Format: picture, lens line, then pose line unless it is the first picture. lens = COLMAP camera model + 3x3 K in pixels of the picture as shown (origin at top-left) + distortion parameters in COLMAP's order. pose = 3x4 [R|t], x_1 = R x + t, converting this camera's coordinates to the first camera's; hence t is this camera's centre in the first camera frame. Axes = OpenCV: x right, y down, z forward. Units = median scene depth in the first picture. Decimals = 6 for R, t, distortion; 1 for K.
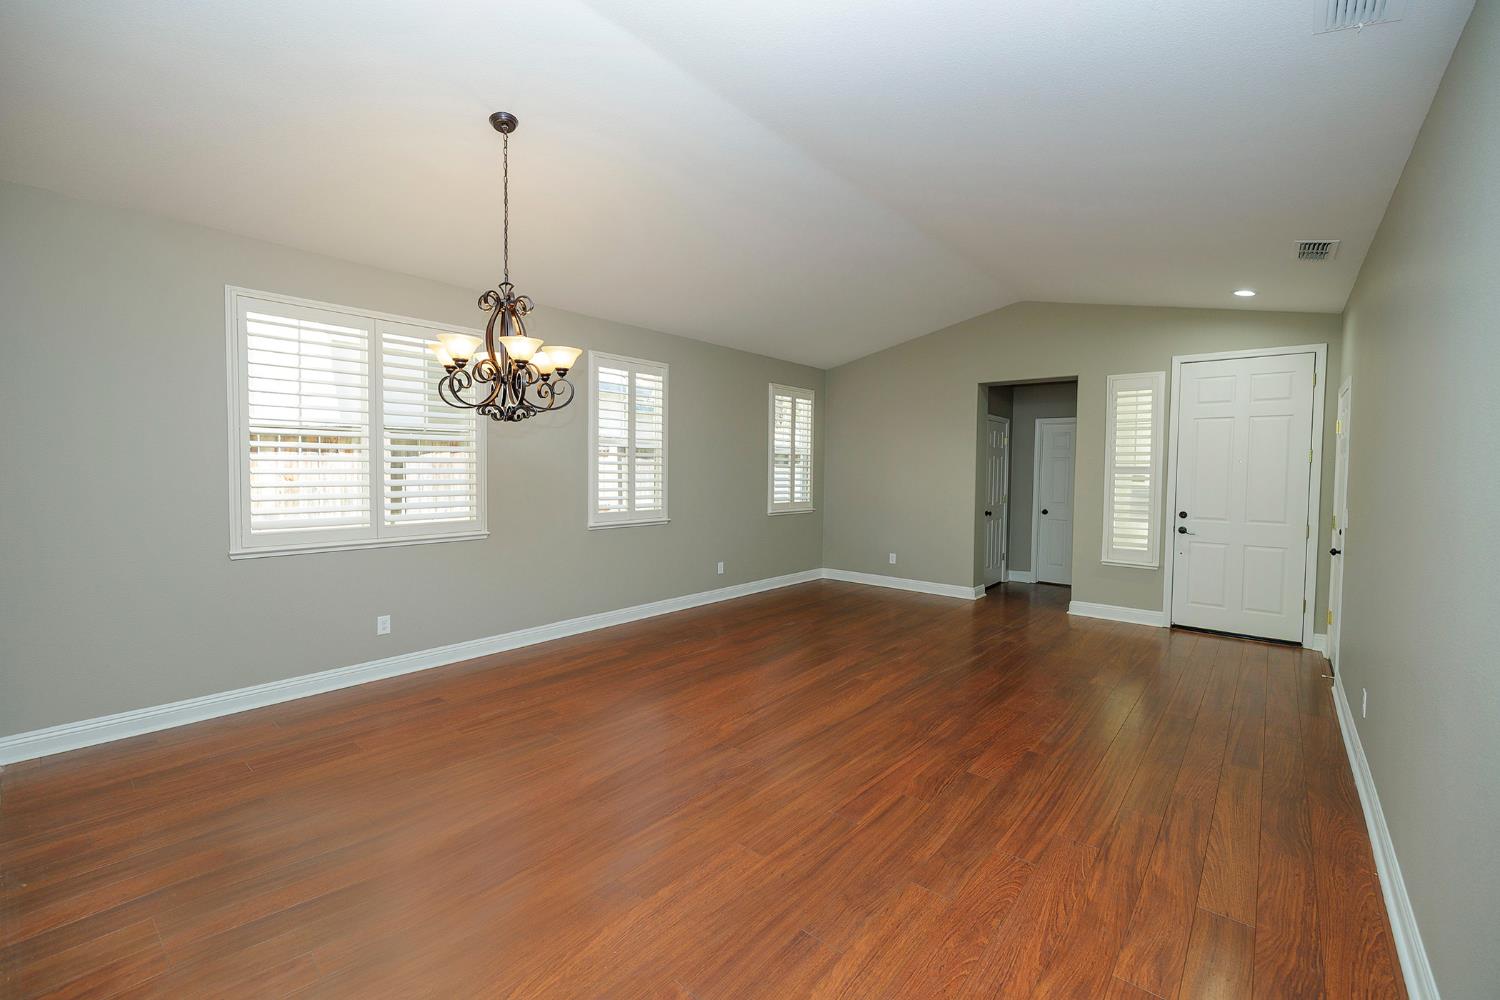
lens RADIAL K [[628.6, 0, 744.4], [0, 628.6, 486.6], [0, 0, 1]] dist [0.011778, 0.000062]
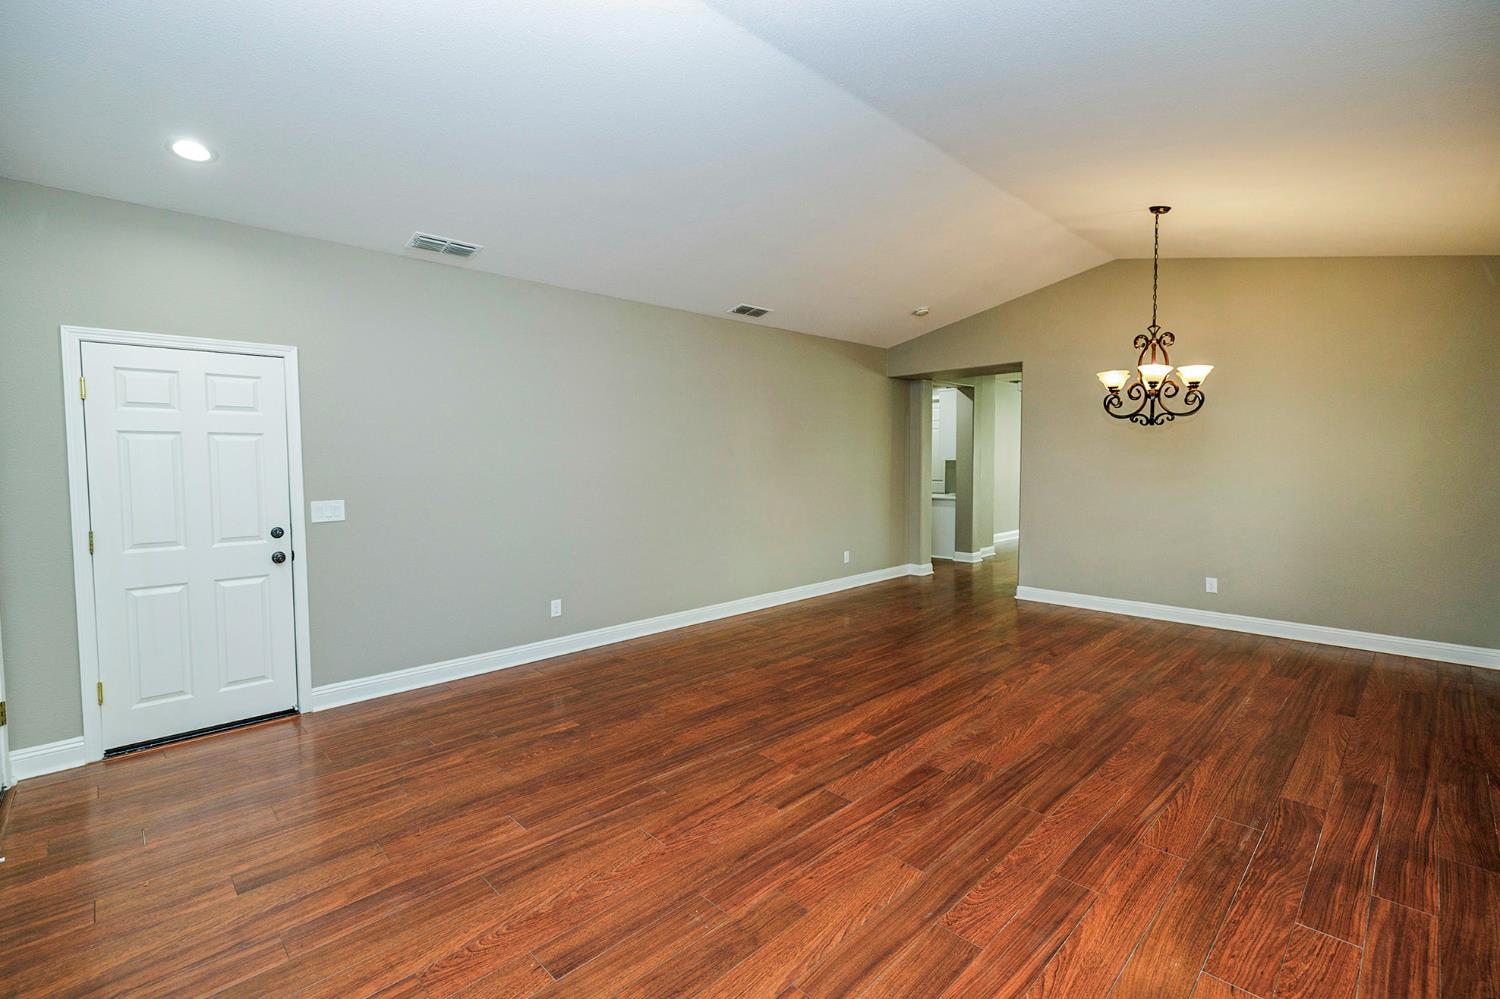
lens RADIAL K [[664.4, 0, 744.5], [0, 664.4, 493.2], [0, 0, 1]] dist [0.002225, 0.000151]
pose [[-0.995170, -0.010565, 0.097592, 0.194372], [-0.002343, 0.996465, 0.083979, -0.039681], [-0.098134, 0.083345, -0.991677, 1.342040]]
